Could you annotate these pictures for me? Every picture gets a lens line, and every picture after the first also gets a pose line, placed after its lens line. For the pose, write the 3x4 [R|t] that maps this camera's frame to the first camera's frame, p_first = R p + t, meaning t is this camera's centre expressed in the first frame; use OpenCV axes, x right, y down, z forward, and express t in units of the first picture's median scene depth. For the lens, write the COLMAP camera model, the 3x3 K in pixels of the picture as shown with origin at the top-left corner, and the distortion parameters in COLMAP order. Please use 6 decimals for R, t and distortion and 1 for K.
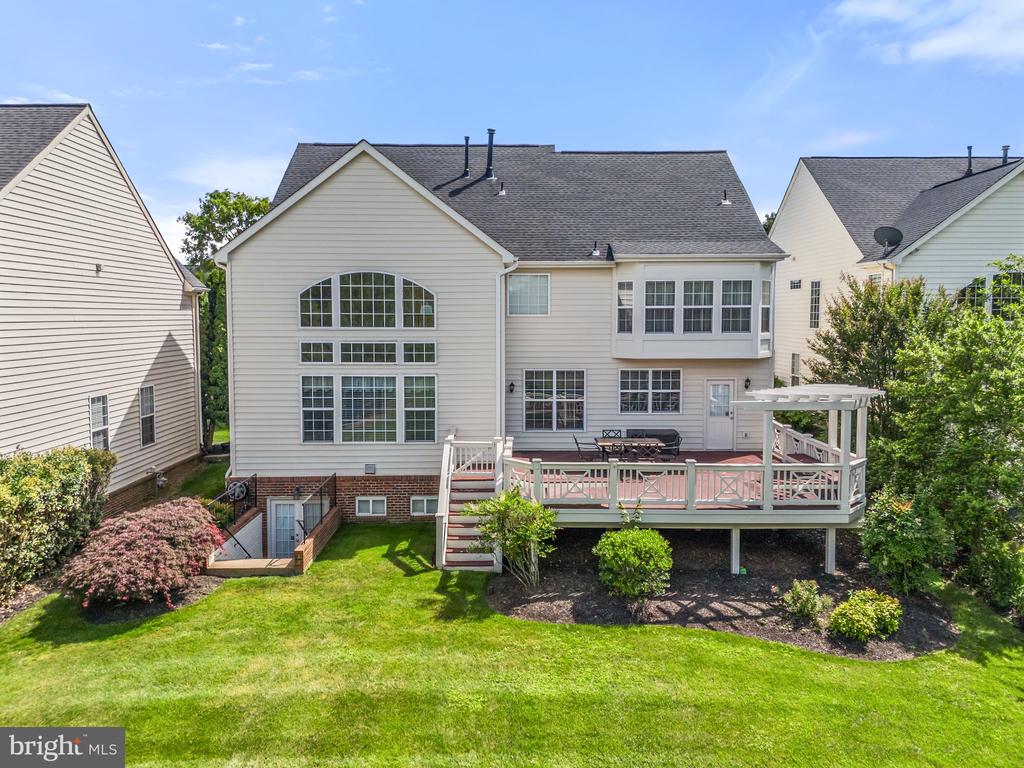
lens RADIAL K [[743.7, 0, 513.1], [0, 743.7, 421.2], [0, 0, 1]] dist [0.023161, -0.001504]
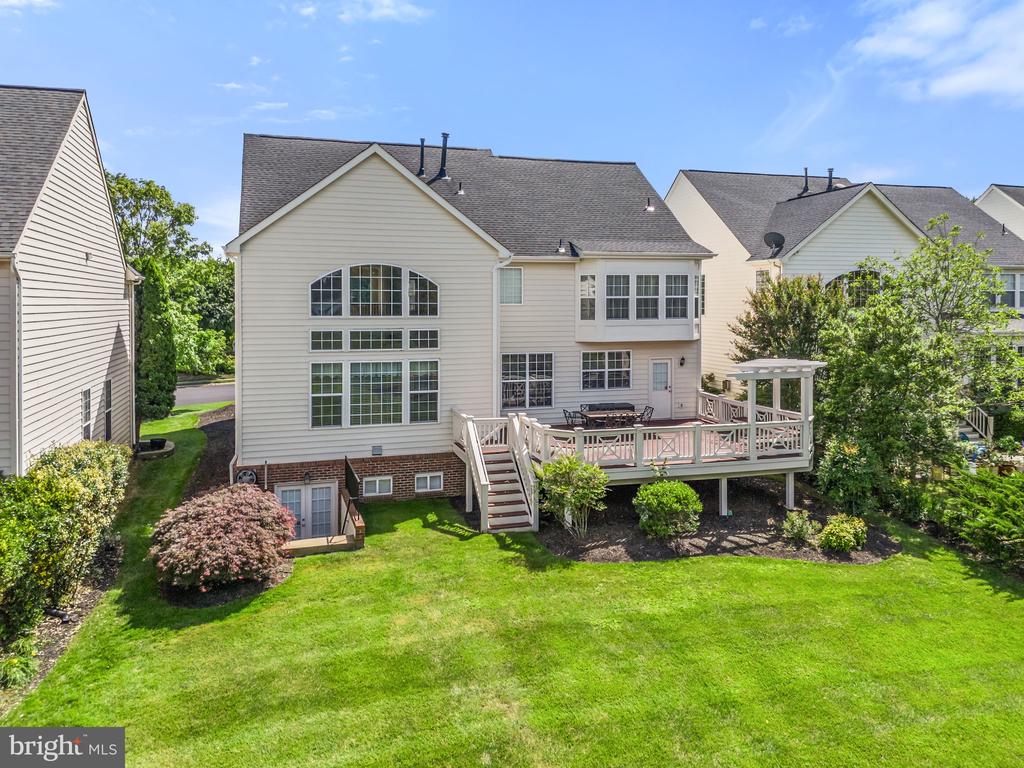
lens RADIAL K [[762.4, 0, 512.0], [0, 762.4, 384.0], [0, 0, 1]] dist [0.028780, -0.003366]
pose [[0.960467, -0.031263, 0.276631, -0.310922], [0.041408, 0.998664, -0.030907, 0.012110], [-0.275296, 0.041140, 0.960479, -0.092977]]
